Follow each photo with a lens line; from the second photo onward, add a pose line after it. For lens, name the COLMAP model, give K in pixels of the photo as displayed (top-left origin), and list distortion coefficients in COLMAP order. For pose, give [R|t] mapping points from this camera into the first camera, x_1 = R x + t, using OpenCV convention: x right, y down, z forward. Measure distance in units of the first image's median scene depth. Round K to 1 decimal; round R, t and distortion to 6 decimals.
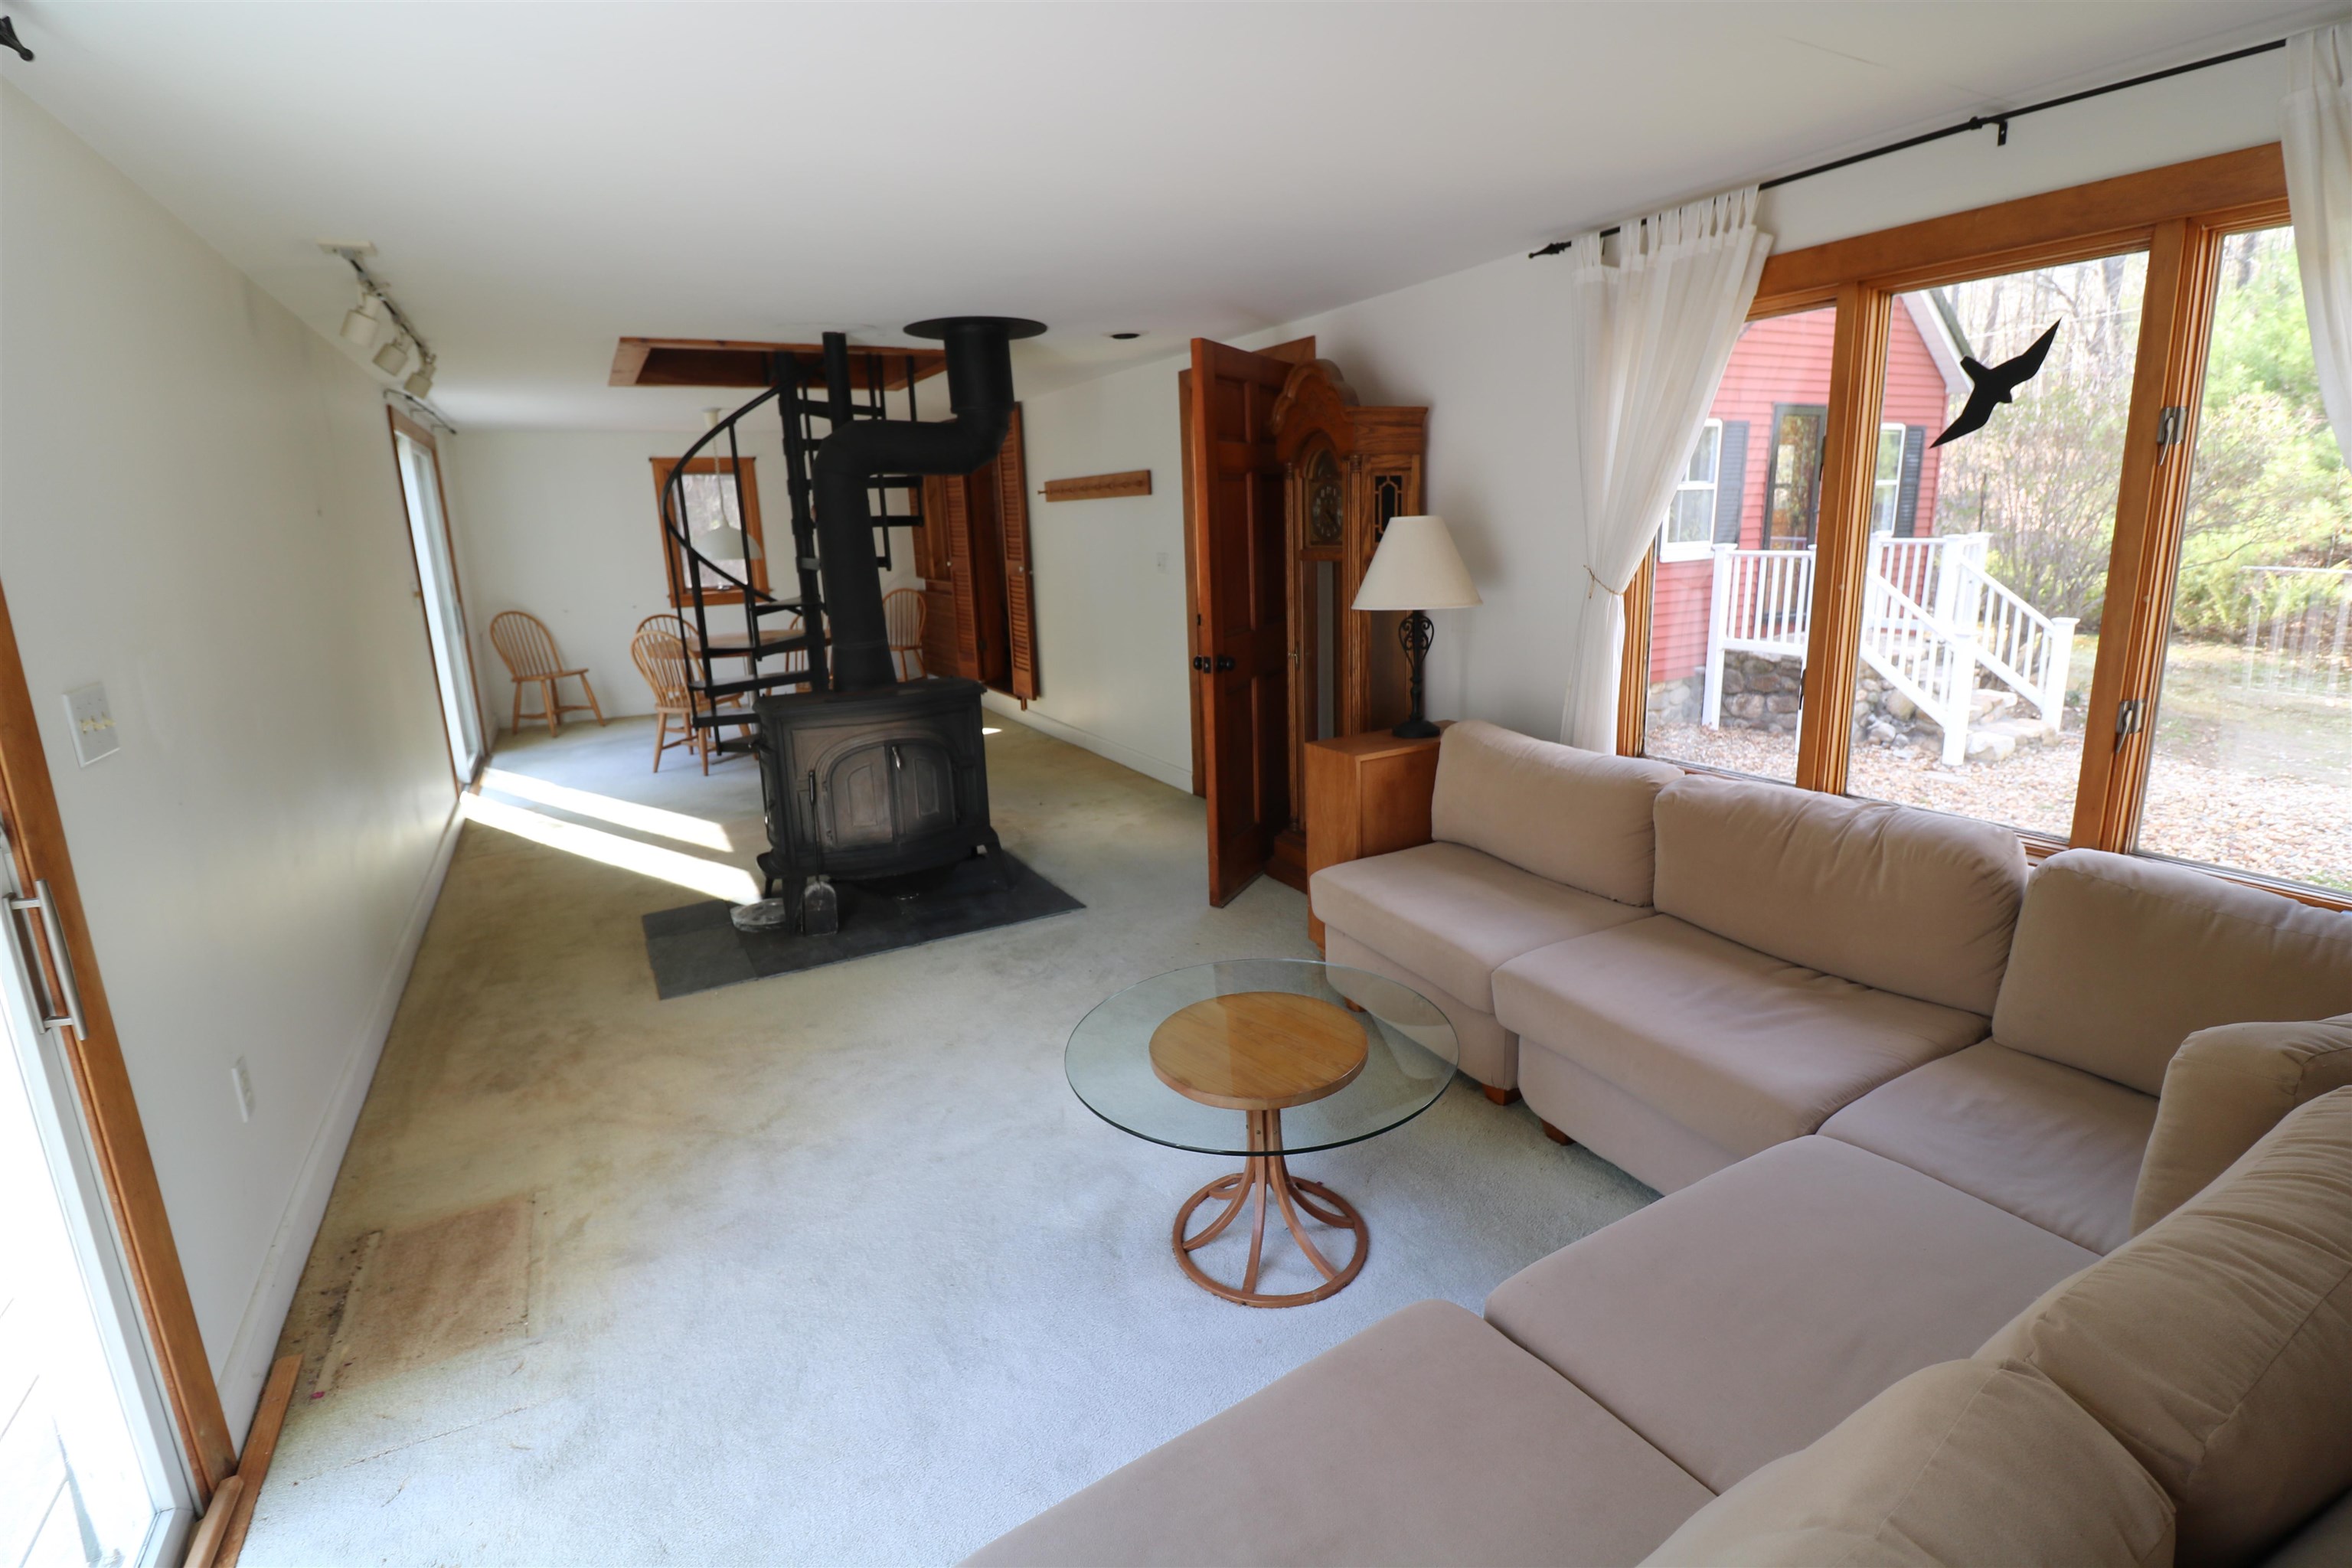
lens RADIAL K [[1085.1, 0, 1181.6], [0, 1085.1, 776.4], [0, 0, 1]] dist [-0.004076, -0.015719]
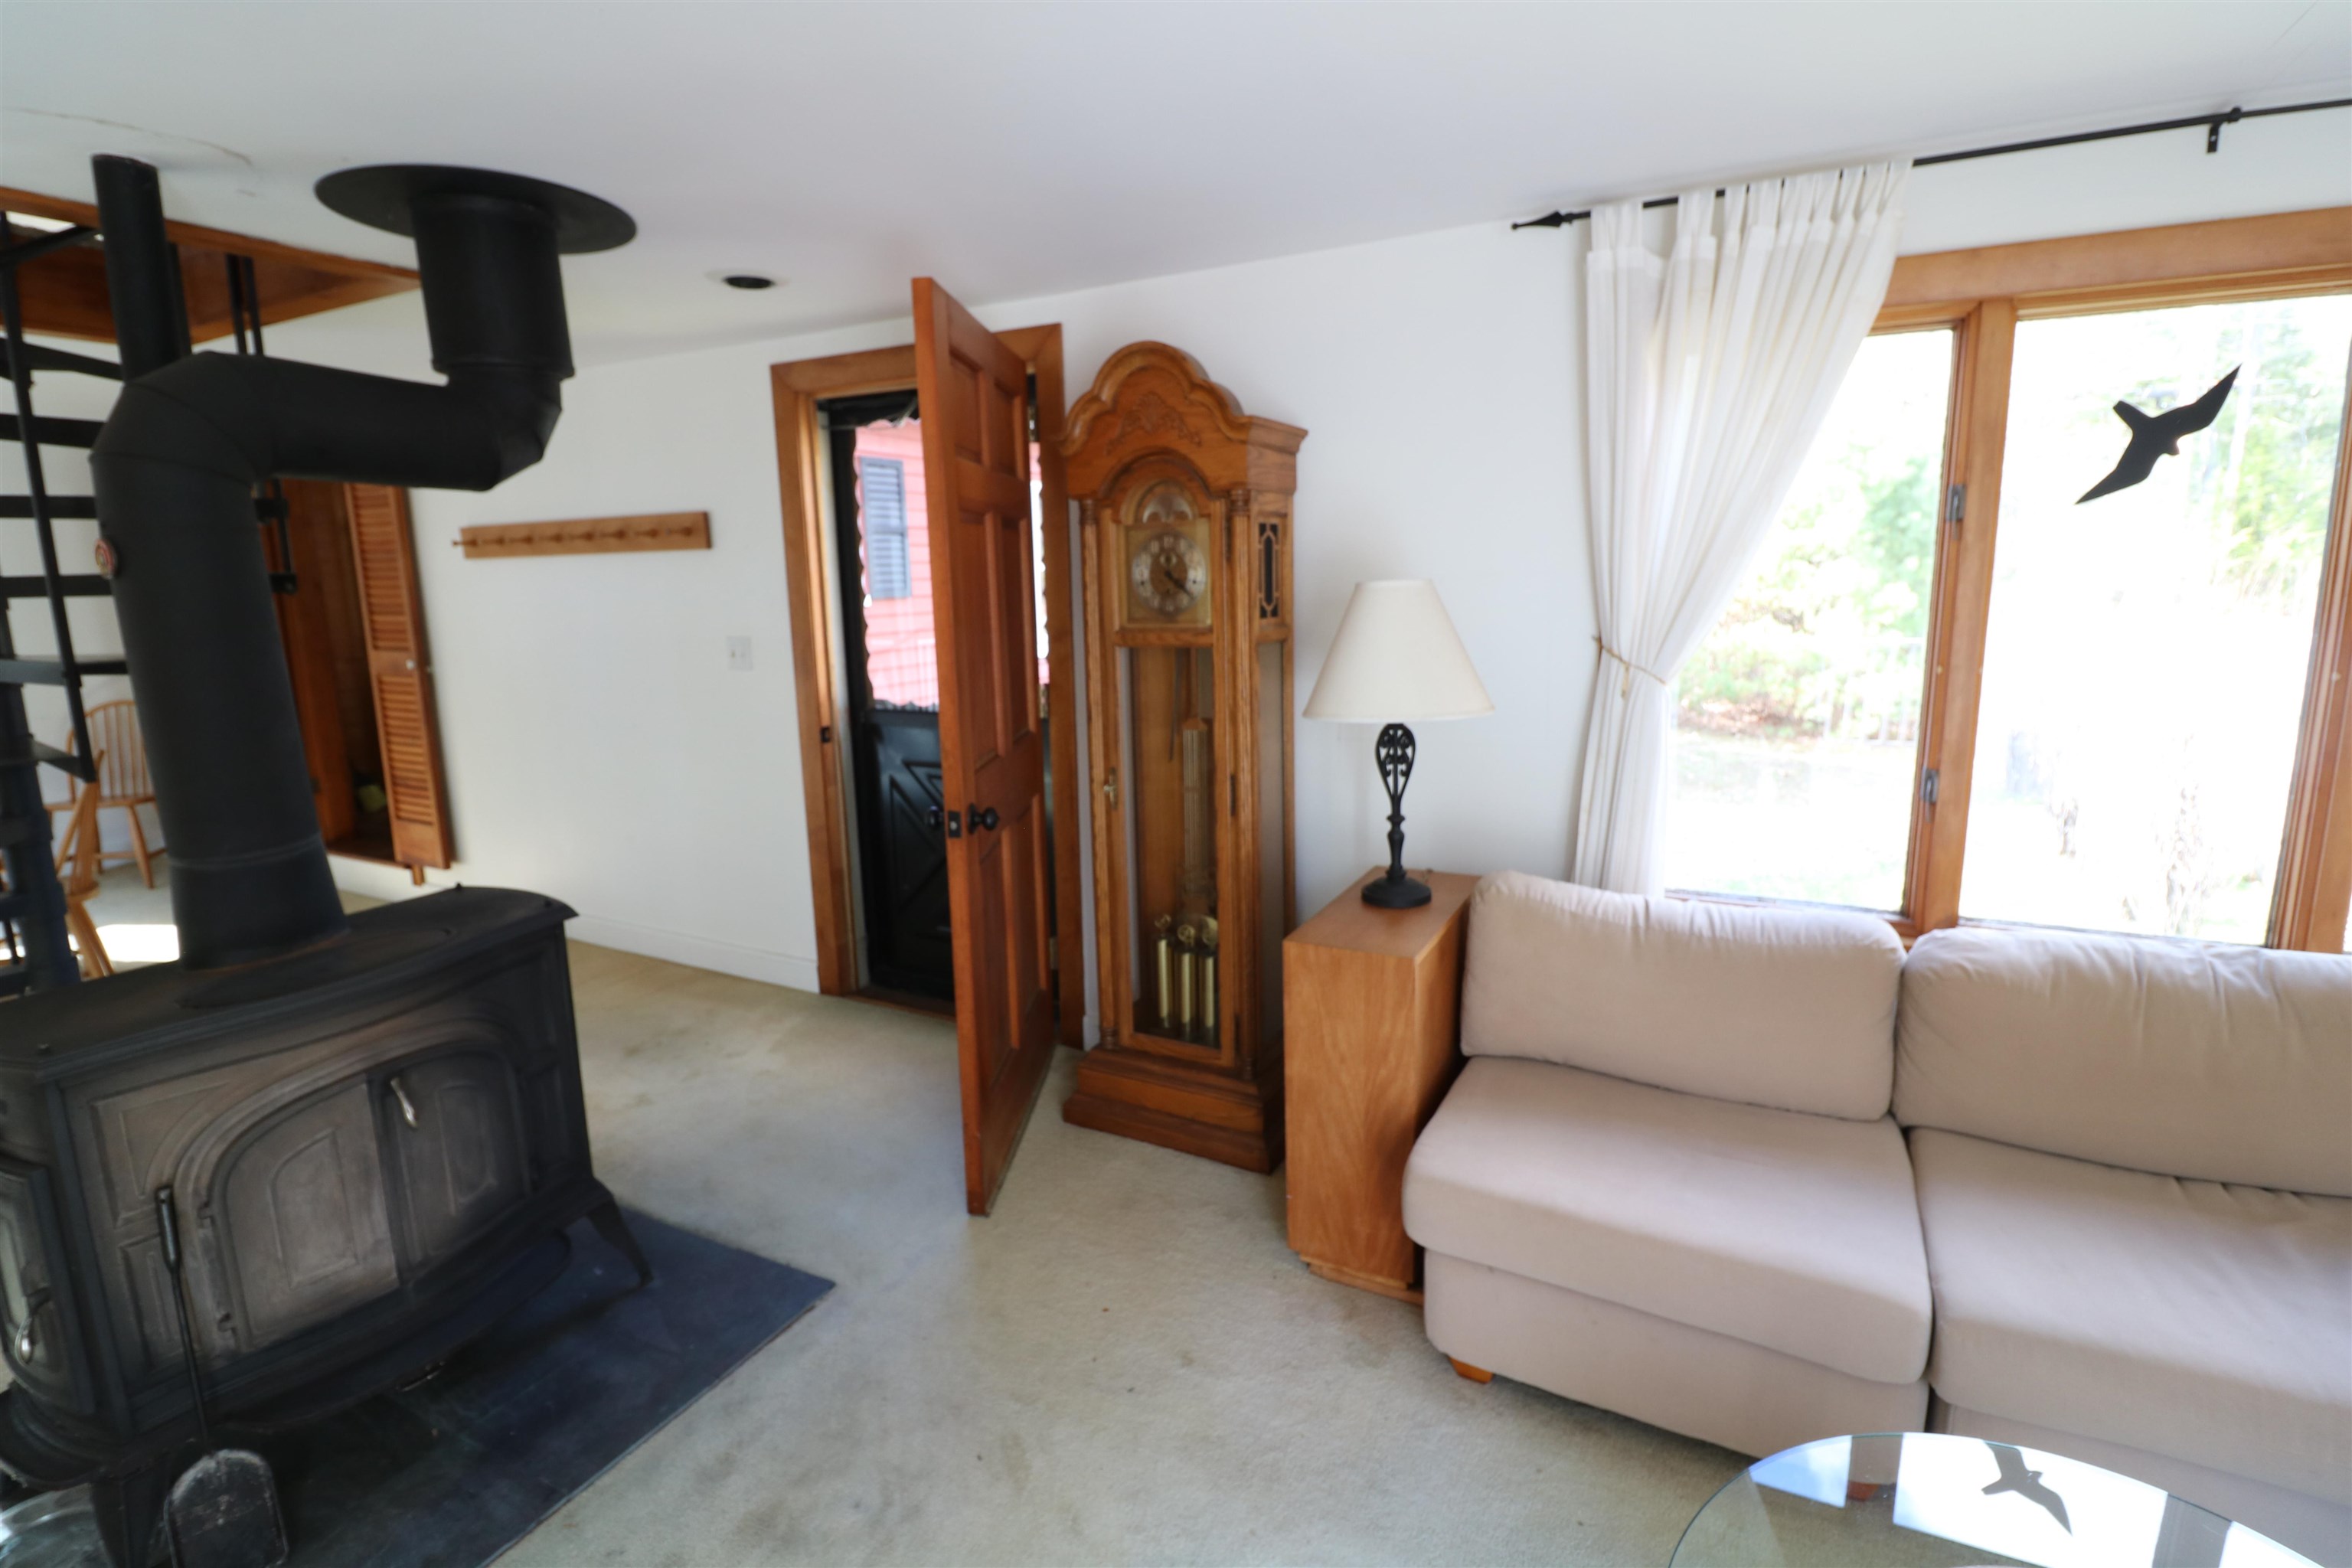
lens RADIAL K [[1083.1, 0, 1176.9], [0, 1083.1, 764.9], [0, 0, 1]] dist [-0.003562, -0.011538]
pose [[0.828728, -0.079737, 0.553942, -0.241985], [0.122268, 0.991684, -0.040172, -0.101542], [-0.546132, 0.101021, 0.831586, 0.461627]]
